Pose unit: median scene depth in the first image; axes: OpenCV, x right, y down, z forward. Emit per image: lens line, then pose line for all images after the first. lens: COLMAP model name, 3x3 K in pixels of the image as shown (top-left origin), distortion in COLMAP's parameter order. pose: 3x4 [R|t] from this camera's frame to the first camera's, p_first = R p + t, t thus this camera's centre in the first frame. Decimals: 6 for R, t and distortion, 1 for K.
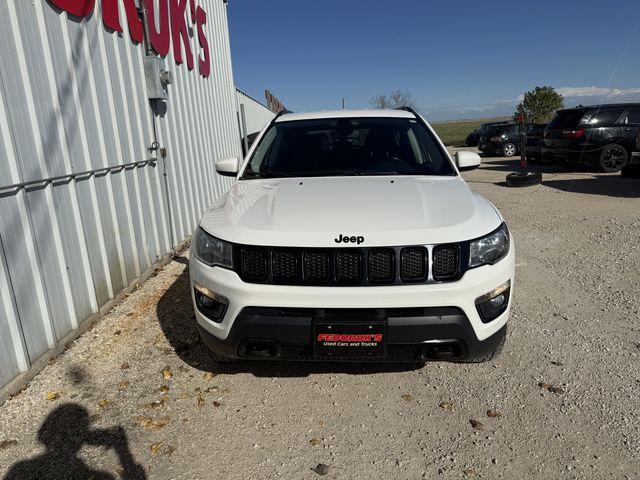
lens RADIAL K [[456.2, 0, 315.8], [0, 456.2, 241.8], [0, 0, 1]] dist [0.039742, -0.037473]
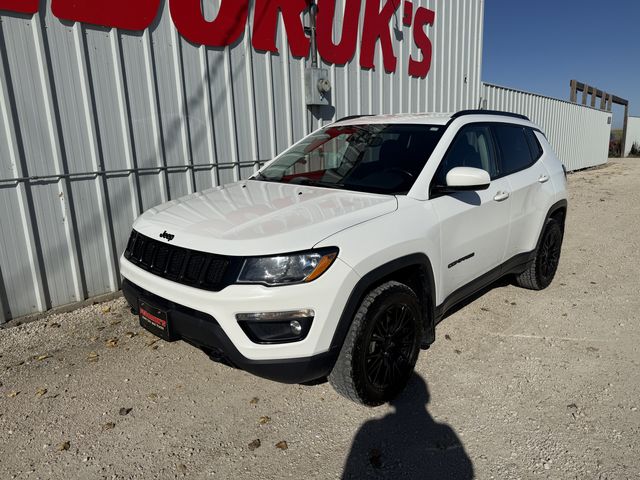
lens RADIAL K [[456.2, 0, 315.8], [0, 456.2, 241.8], [0, 0, 1]] dist [0.039742, -0.037473]
pose [[0.751770, 0.170949, -0.636882, 0.810767], [-0.162375, 0.984064, 0.072471, -0.099993], [0.639121, 0.048932, 0.767548, 0.246901]]
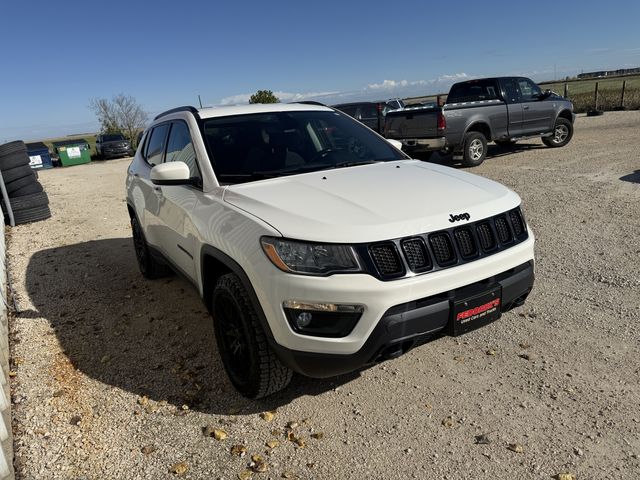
lens RADIAL K [[456.2, 0, 315.8], [0, 456.2, 241.8], [0, 0, 1]] dist [0.039742, -0.037473]
pose [[0.821019, -0.180110, 0.541746, -0.557098], [0.185566, 0.981596, 0.045117, -0.042397], [-0.539901, 0.063488, 0.839331, 0.222129]]
